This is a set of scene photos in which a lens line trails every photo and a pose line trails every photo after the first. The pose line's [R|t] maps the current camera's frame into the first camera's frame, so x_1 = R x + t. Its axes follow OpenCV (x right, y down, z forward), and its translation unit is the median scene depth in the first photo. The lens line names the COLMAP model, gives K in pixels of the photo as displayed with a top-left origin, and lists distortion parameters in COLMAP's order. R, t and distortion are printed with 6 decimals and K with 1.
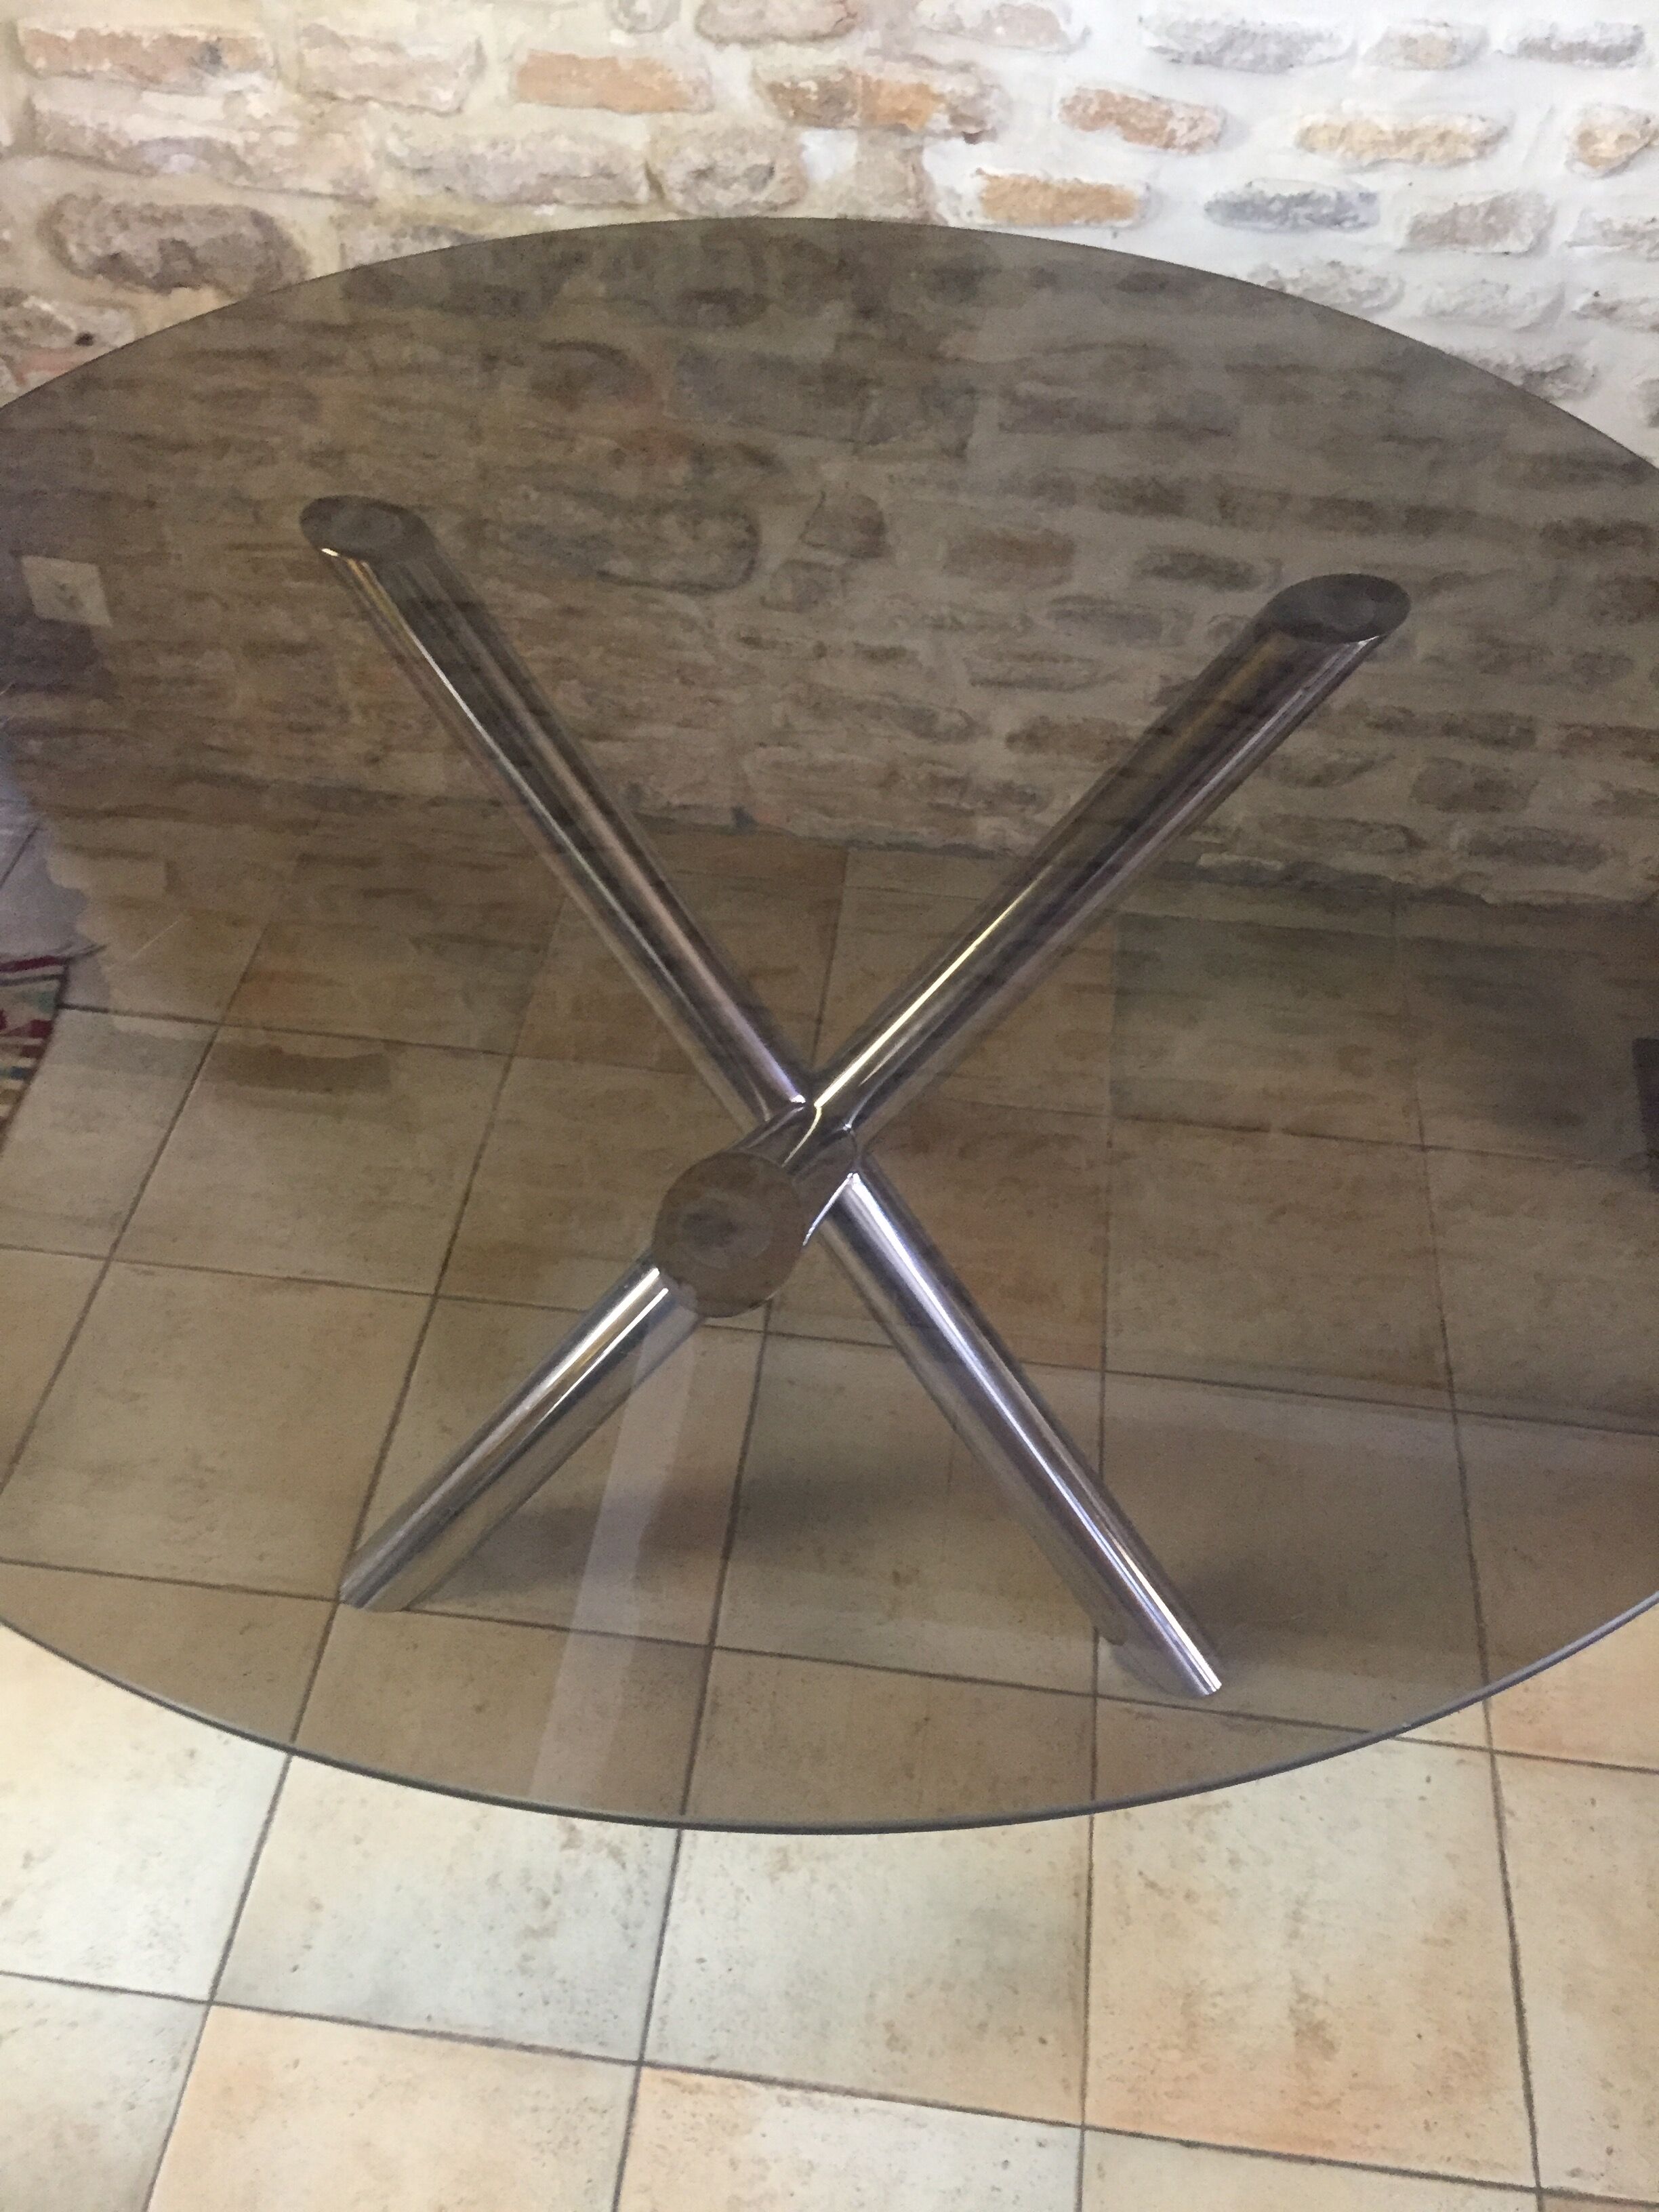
lens RADIAL K [[1881.1, 0, 828.8], [0, 1881.1, 1120.3], [0, 0, 1]] dist [0.081268, -0.125914]
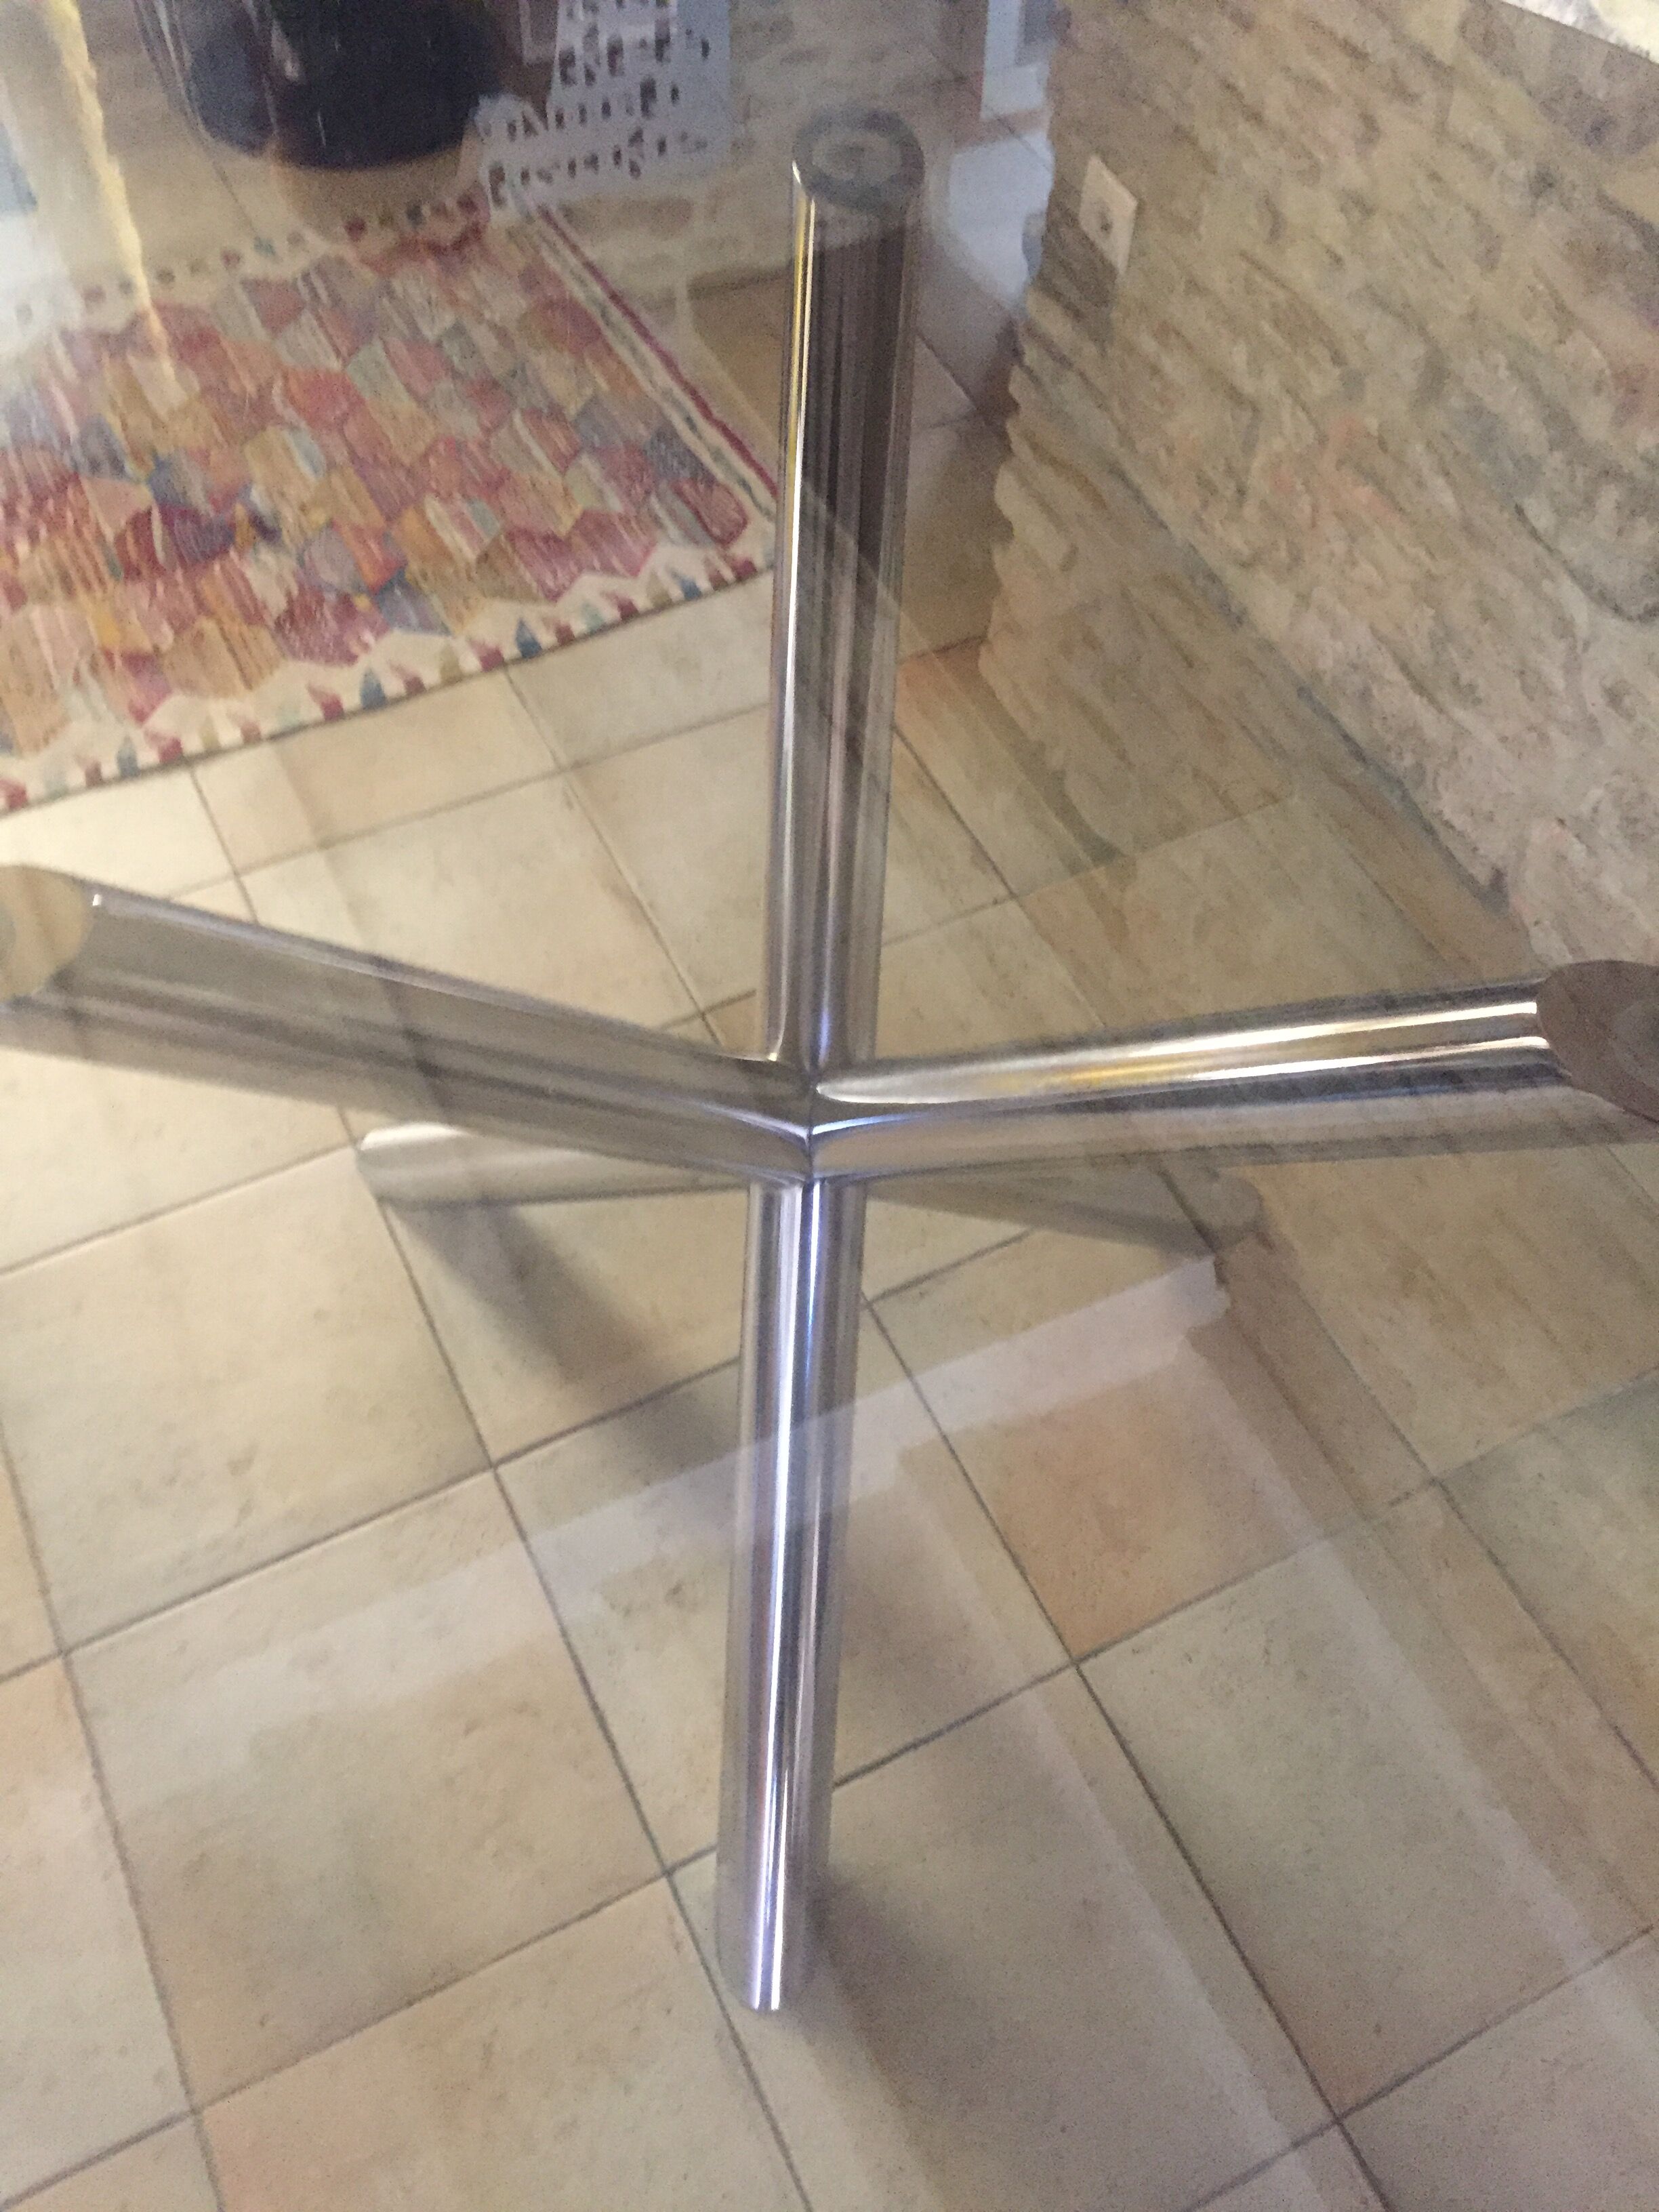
lens RADIAL K [[1872.1, 0, 827.3], [0, 1872.1, 1114.9], [0, 0, 1]] dist [0.042413, -0.083656]
pose [[0.558162, 0.695646, -0.452252, 0.289146], [-0.646310, 0.706320, 0.288784, -0.183932], [0.520326, 0.131107, 0.843844, 0.286471]]
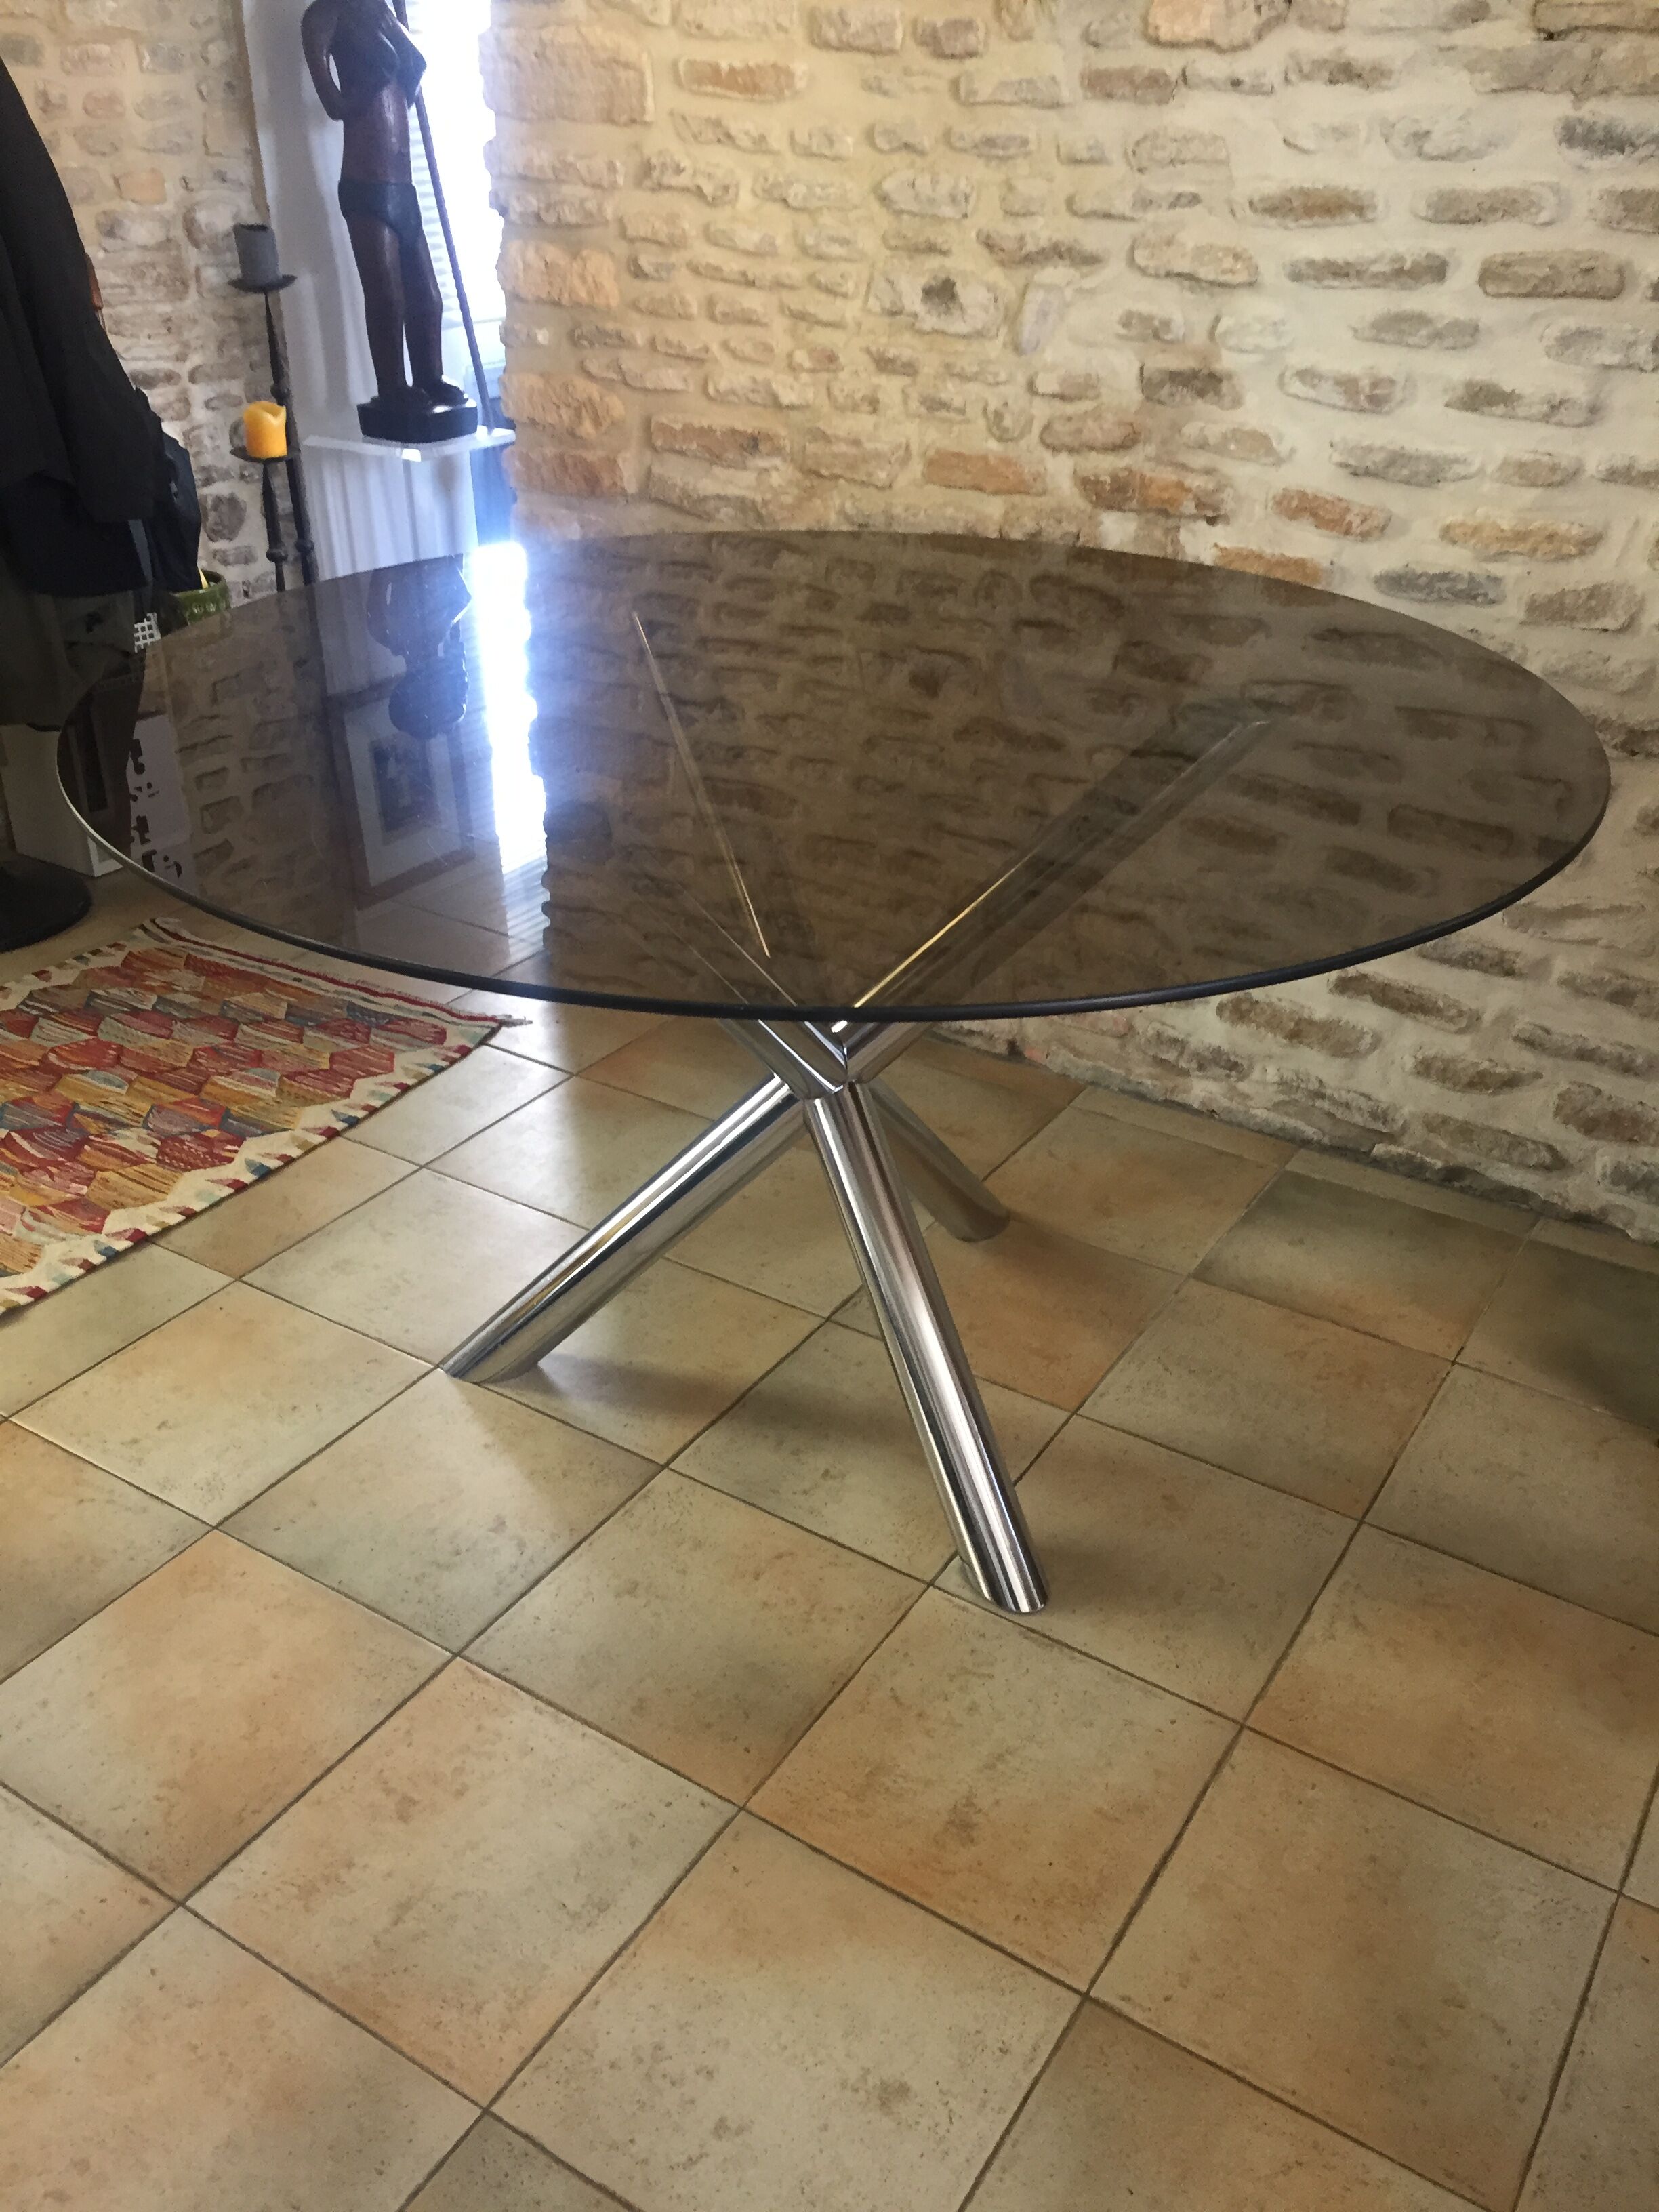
lens RADIAL K [[1881.1, 0, 828.8], [0, 1881.1, 1120.3], [0, 0, 1]] dist [0.081268, -0.125914]
pose [[0.904060, 0.199476, -0.378001, 0.427573], [-0.316854, 0.906350, -0.279523, 0.356545], [0.286843, 0.372477, 0.882600, -0.145984]]
